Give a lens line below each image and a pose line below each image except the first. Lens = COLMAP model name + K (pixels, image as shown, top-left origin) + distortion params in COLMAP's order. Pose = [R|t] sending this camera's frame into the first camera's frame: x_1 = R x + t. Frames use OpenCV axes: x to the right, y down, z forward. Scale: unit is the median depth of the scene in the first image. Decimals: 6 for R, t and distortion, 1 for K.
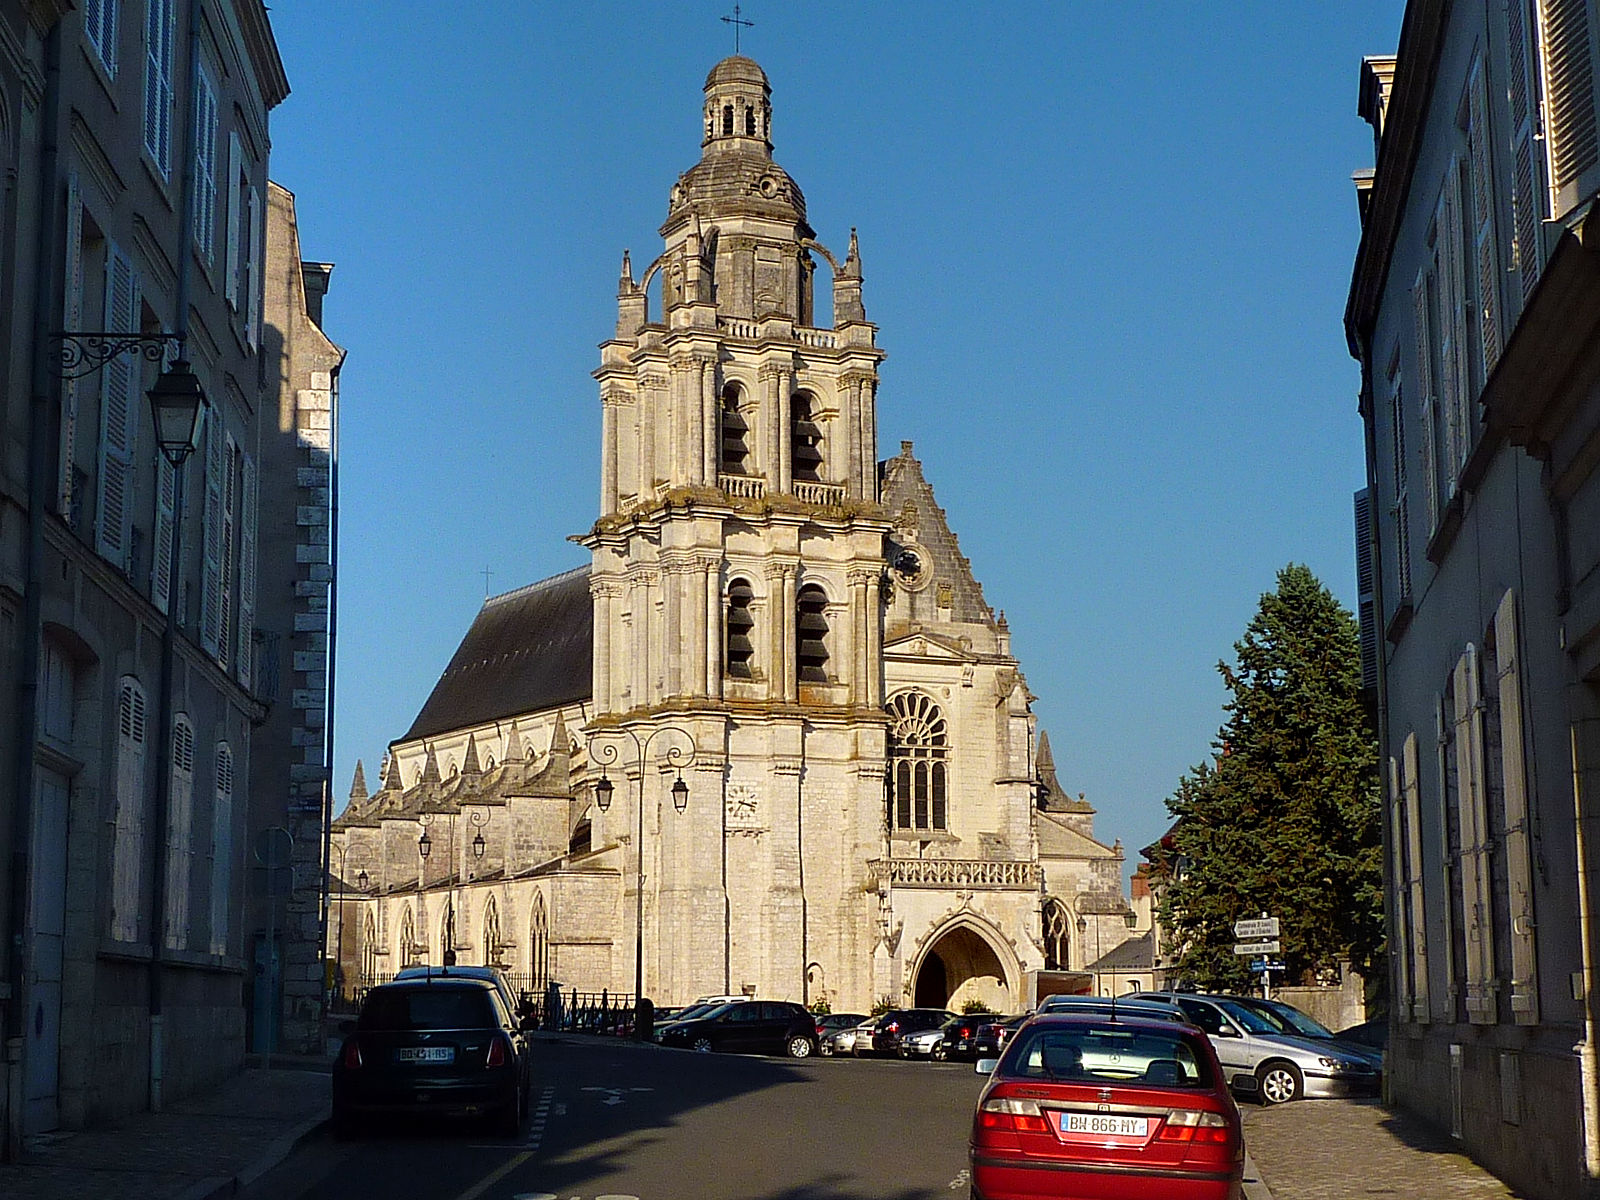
lens RADIAL K [[2694.1, 0, 800.0], [0, 2694.1, 600.0], [0, 0, 1]] dist [-0.077481, 0.068632]
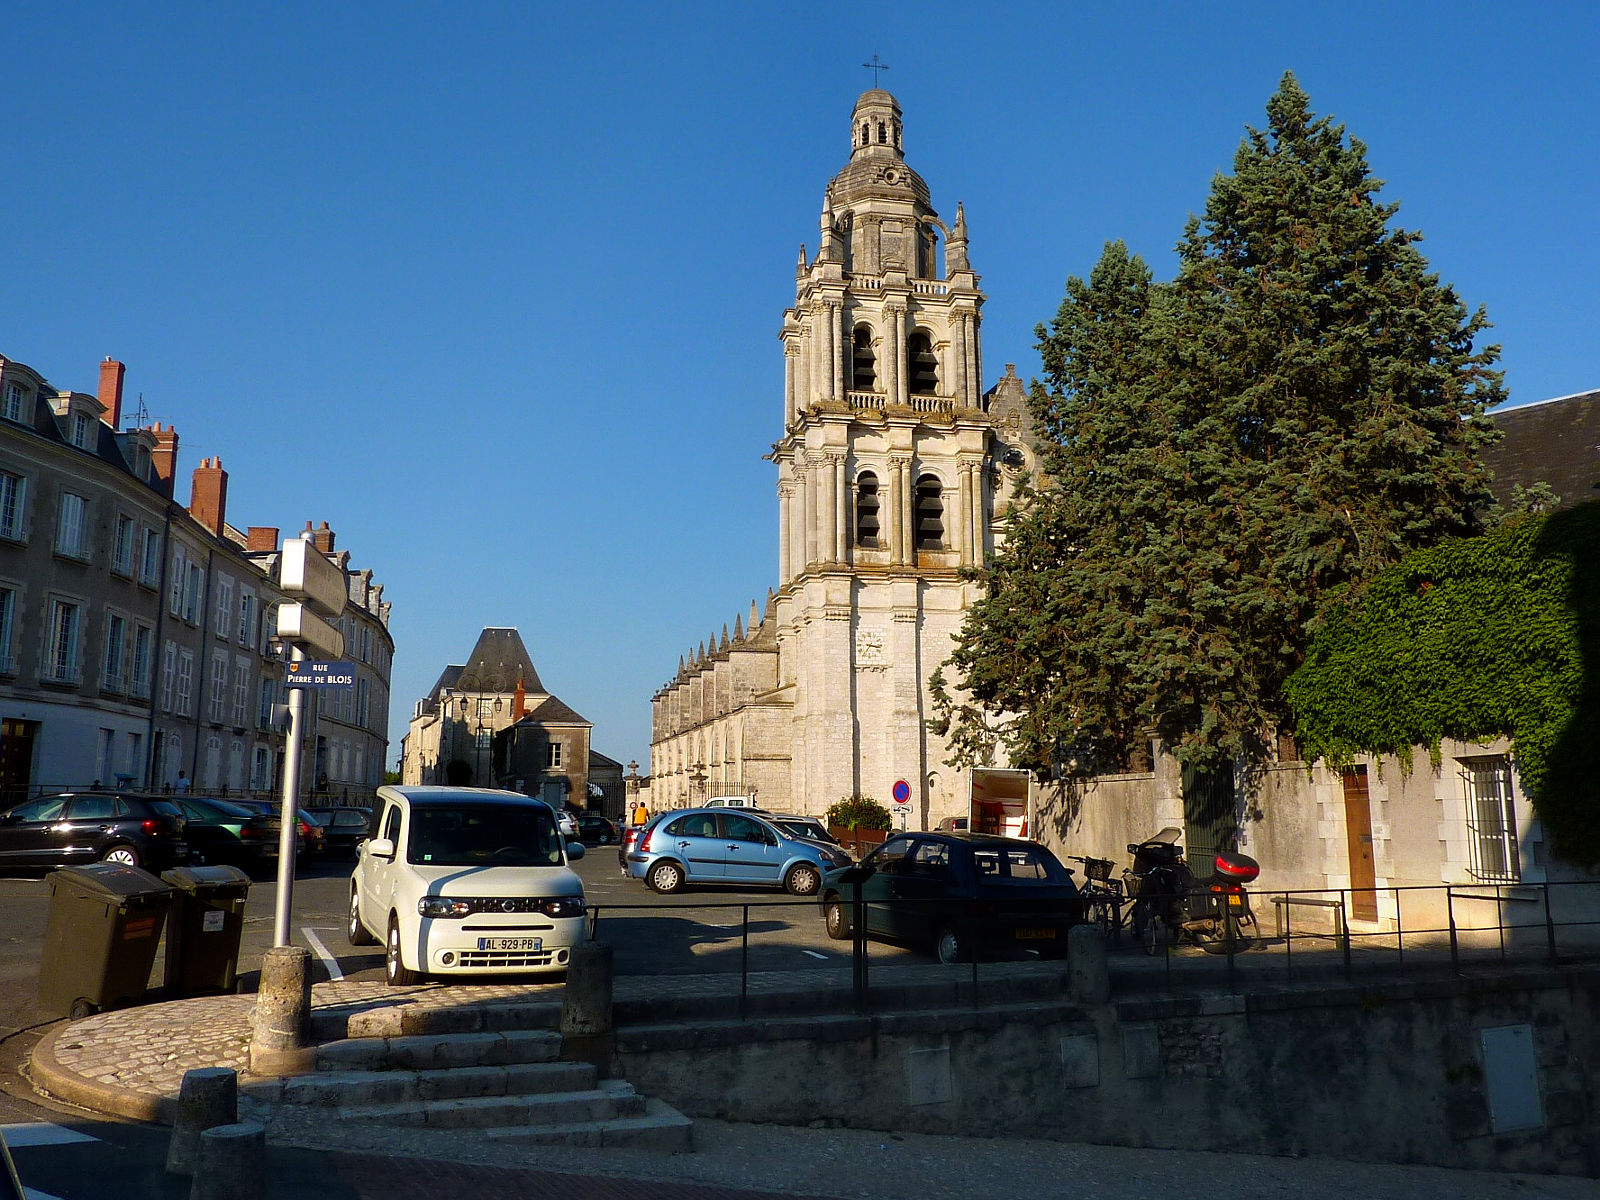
lens RADIAL K [[1453.9, 0, 801.3], [0, 1453.9, 550.4], [0, 0, 1]] dist [0.013756, 0.002336]
pose [[0.969233, -0.048685, -0.241284, 0.111000], [0.042284, 0.998605, -0.031639, 0.049584], [0.242488, 0.020463, 0.969939, 0.318196]]
